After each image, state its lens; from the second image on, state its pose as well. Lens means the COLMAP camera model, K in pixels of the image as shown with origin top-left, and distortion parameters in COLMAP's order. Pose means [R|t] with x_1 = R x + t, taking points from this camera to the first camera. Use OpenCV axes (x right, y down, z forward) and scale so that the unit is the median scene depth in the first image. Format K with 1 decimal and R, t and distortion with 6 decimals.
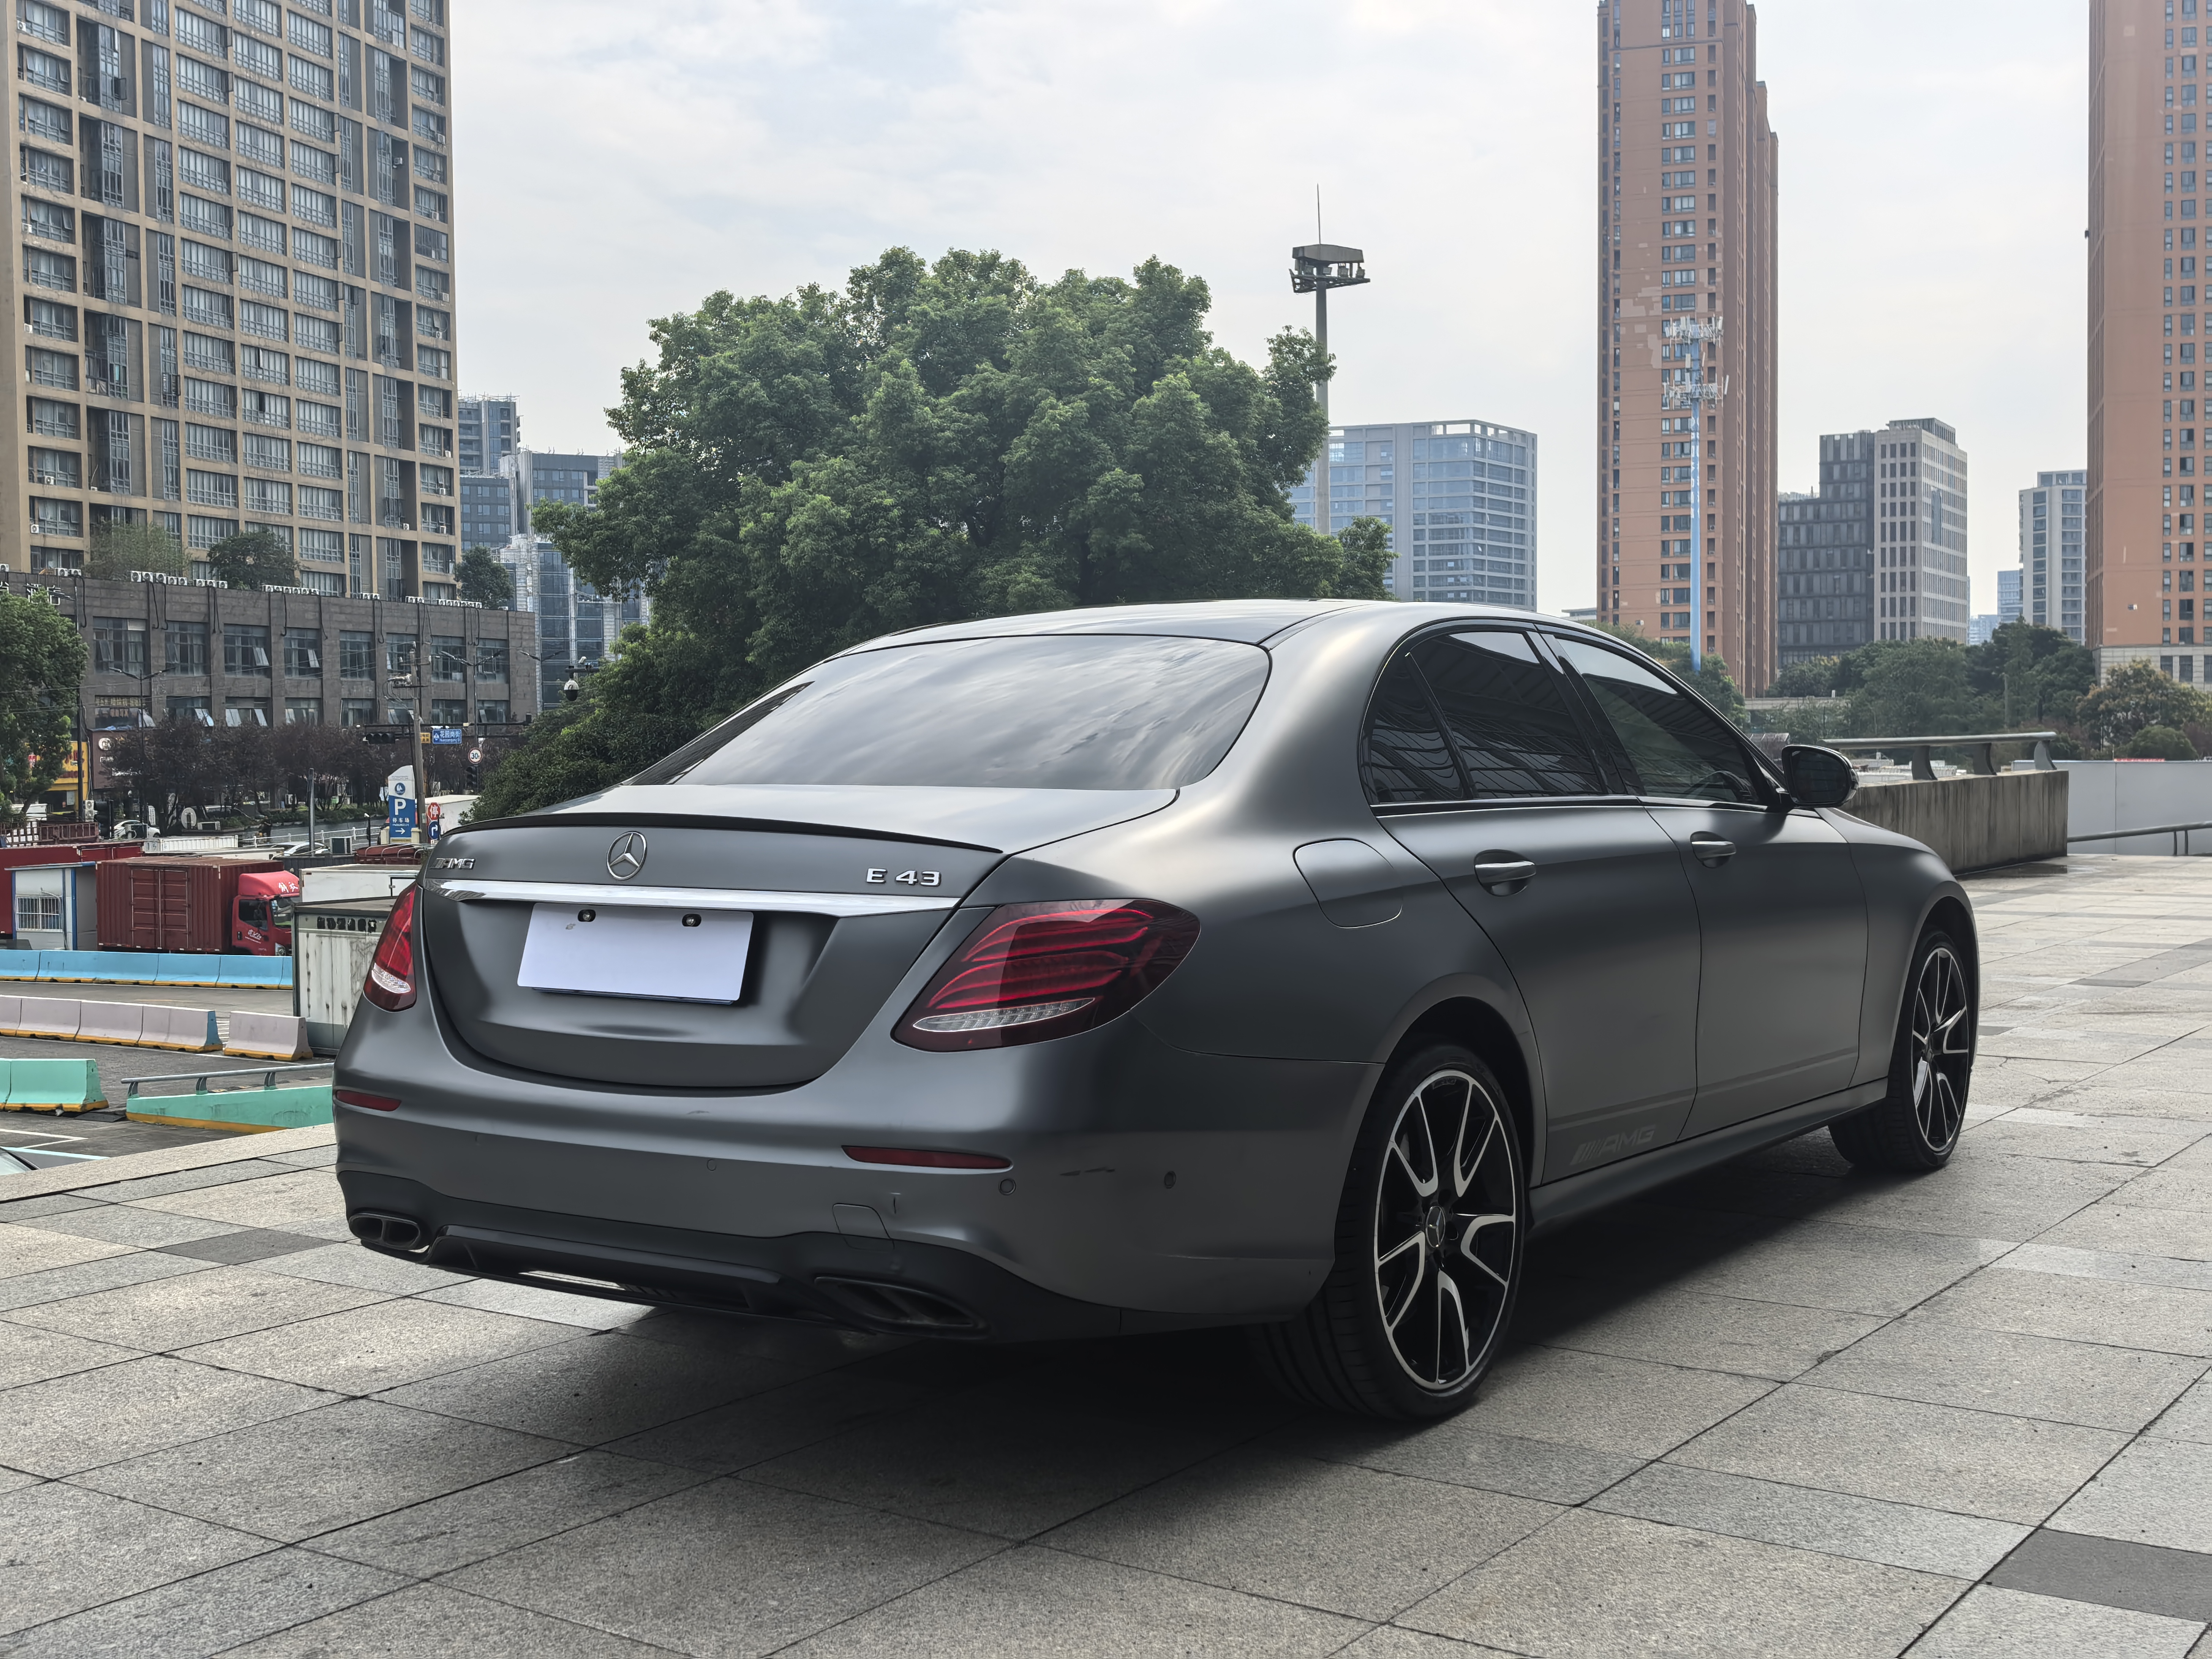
lens RADIAL K [[2559.7, 0, 1106.0], [0, 2559.7, 829.5], [0, 0, 1]] dist [0.010486, 0.002551]
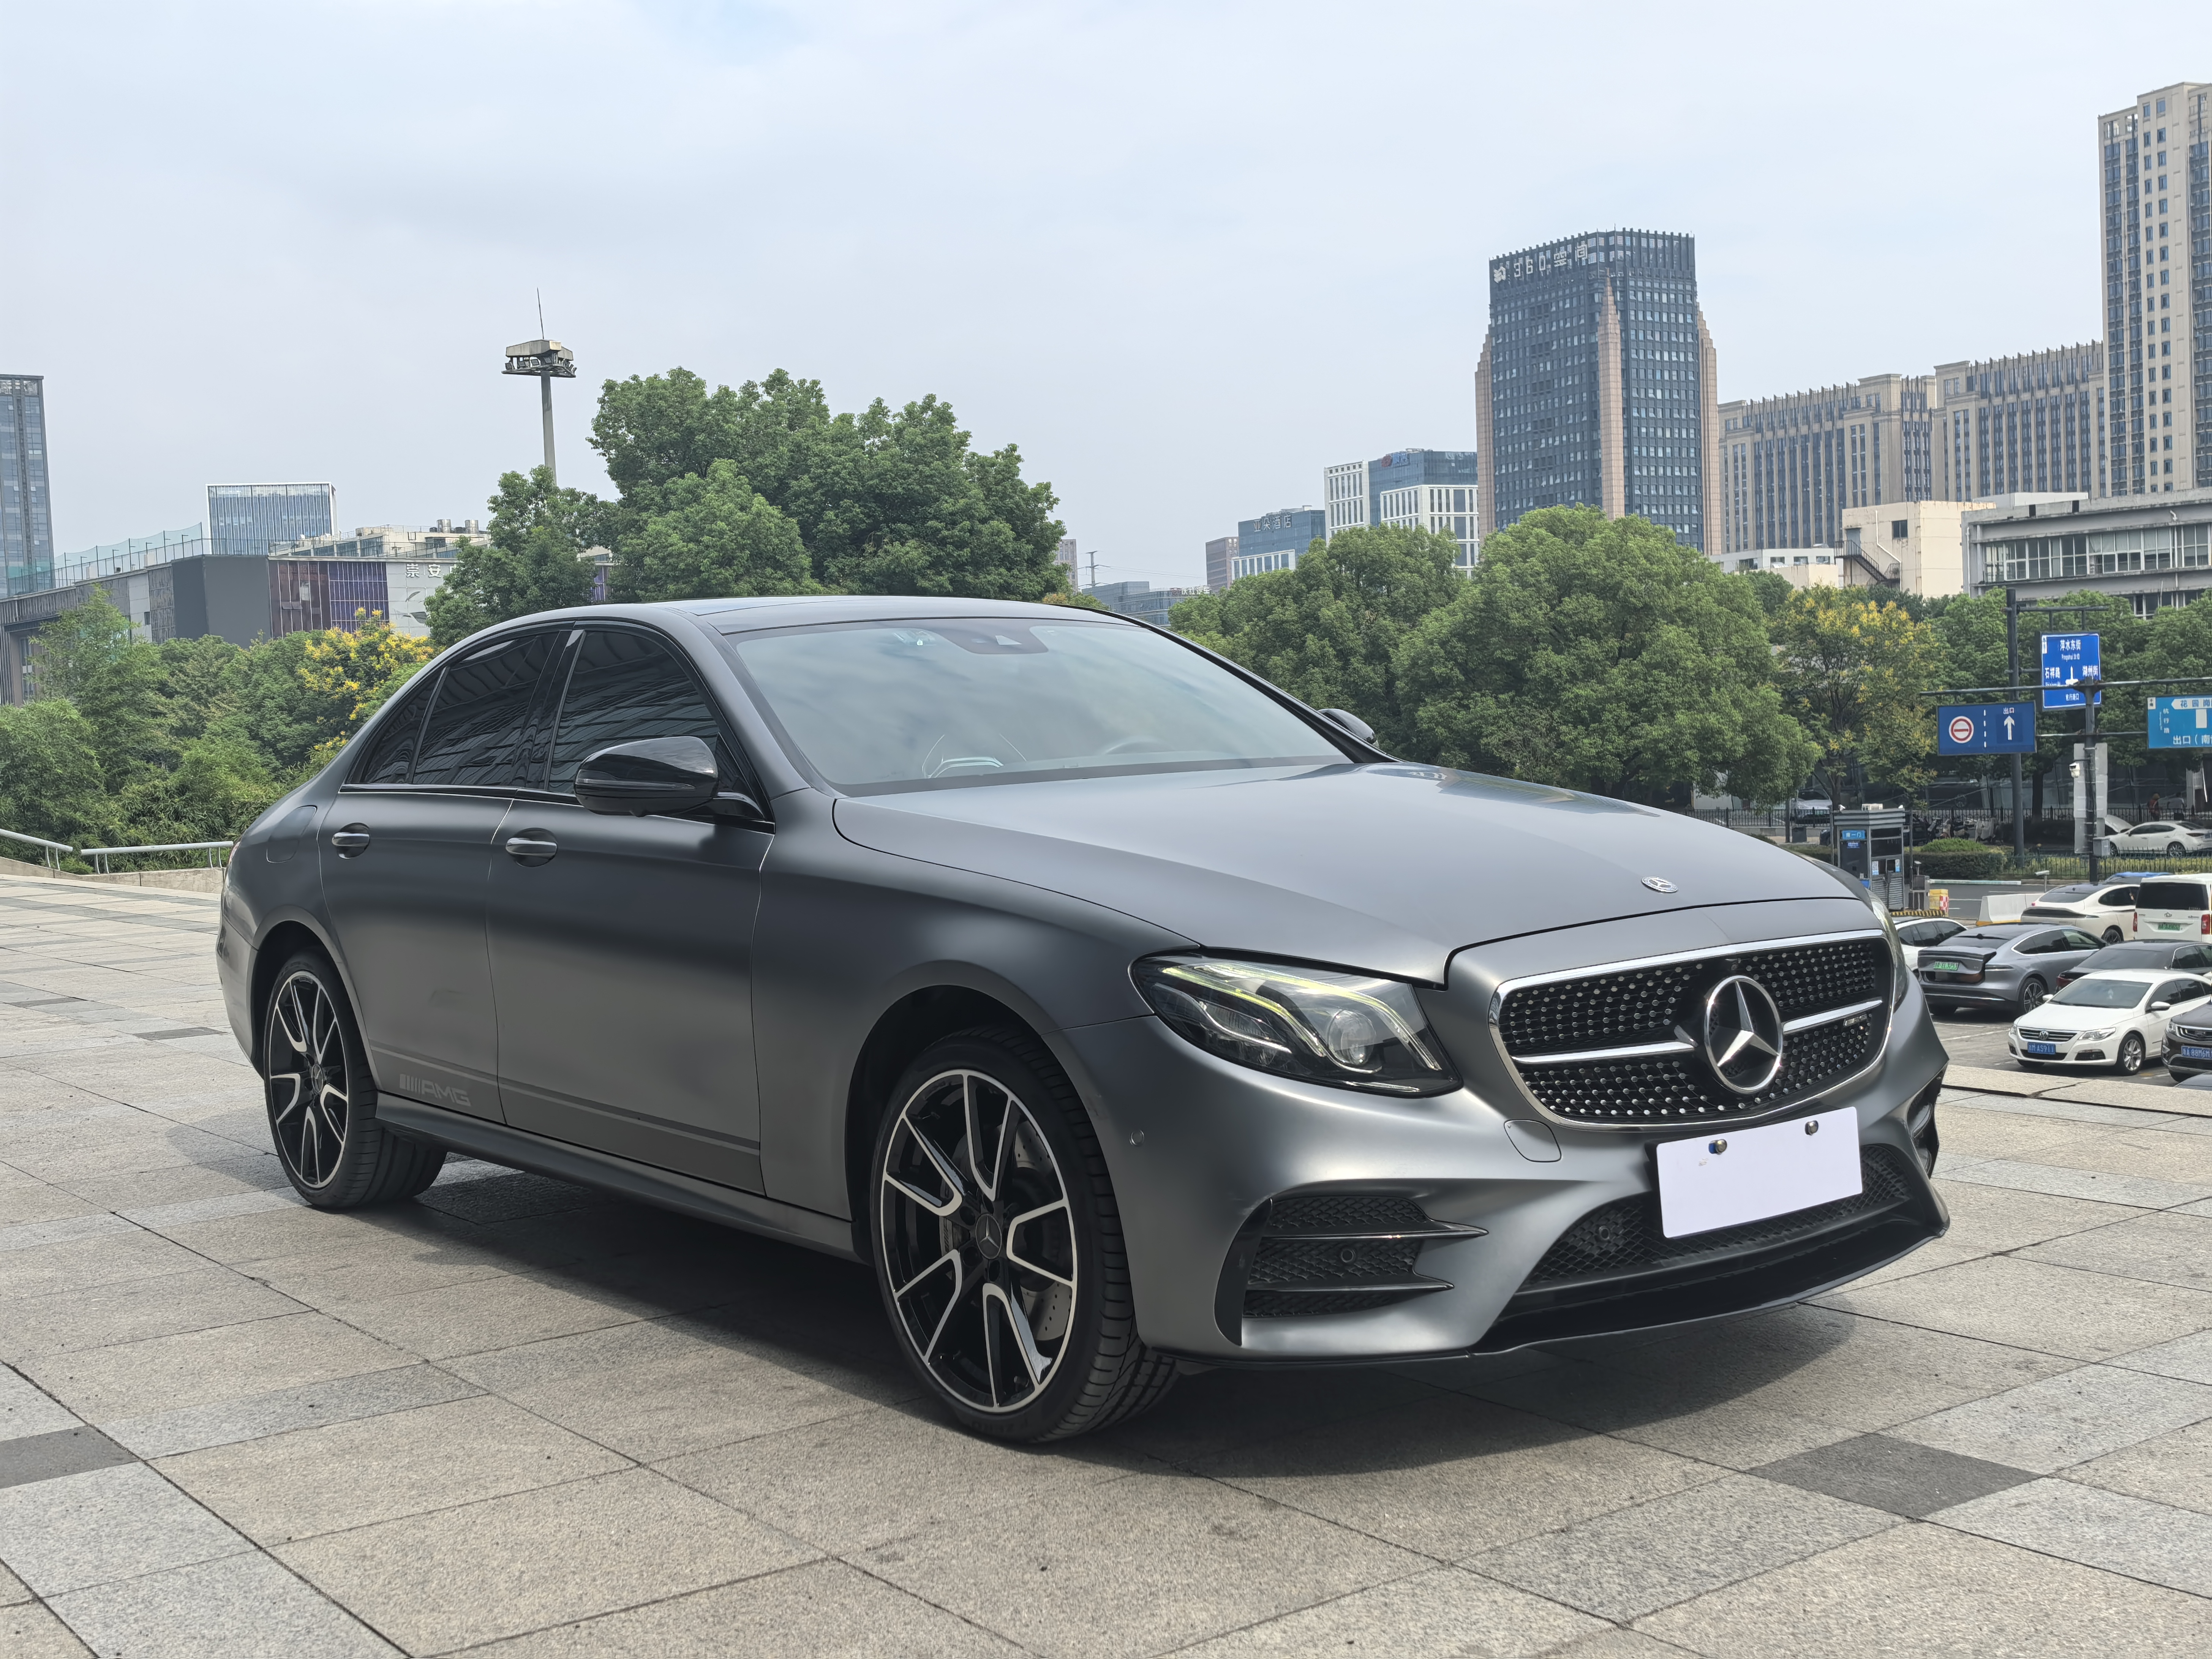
lens RADIAL K [[2518.2, 0, 1094.0], [0, 2518.2, 841.1], [0, 0, 1]] dist [0.081017, -0.201718]
pose [[-0.324095, 0.063590, -0.943885, 0.526005], [0.007635, 0.997882, 0.064606, -0.027192], [0.945994, 0.013732, -0.323894, 0.740546]]
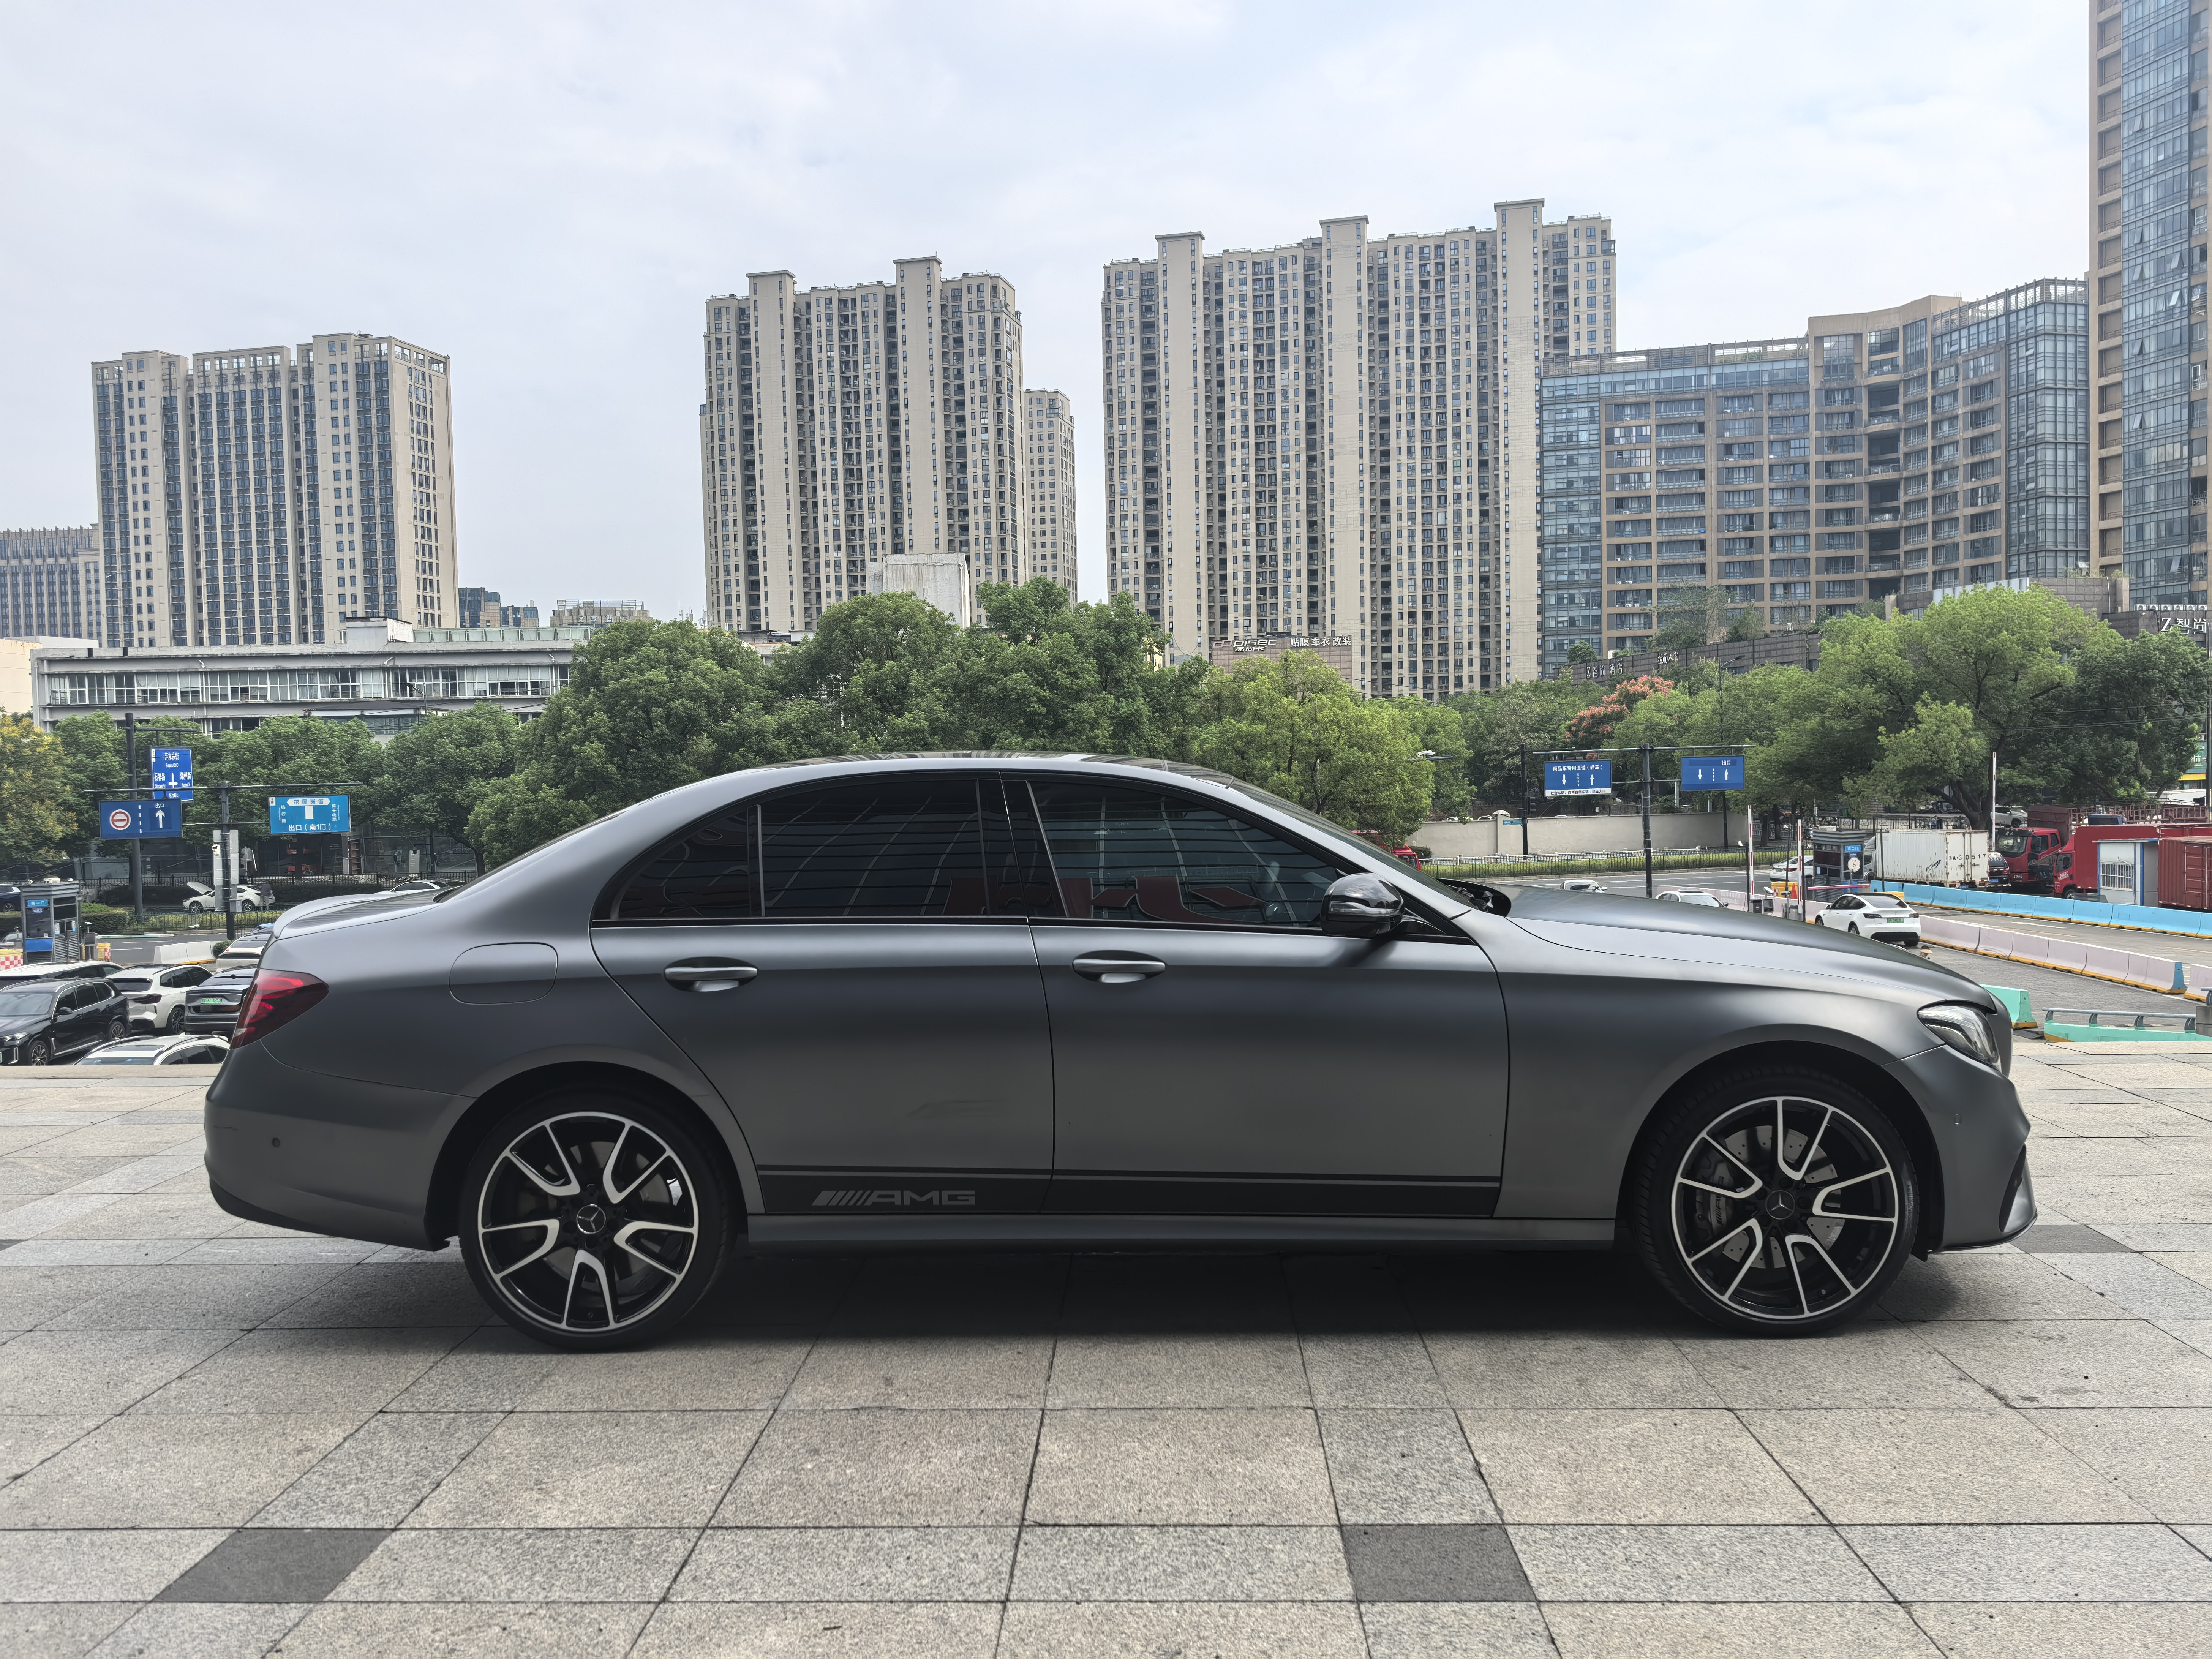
lens RADIAL K [[1762.6, 0, 1068.5], [0, 1762.6, 827.0], [0, 0, 1]] dist [0.122308, -0.223092]
pose [[0.531430, 0.027494, -0.846656, 0.439471], [-0.014282, 0.999622, 0.023497, -0.036783], [0.846982, -0.000395, 0.531622, 0.272197]]
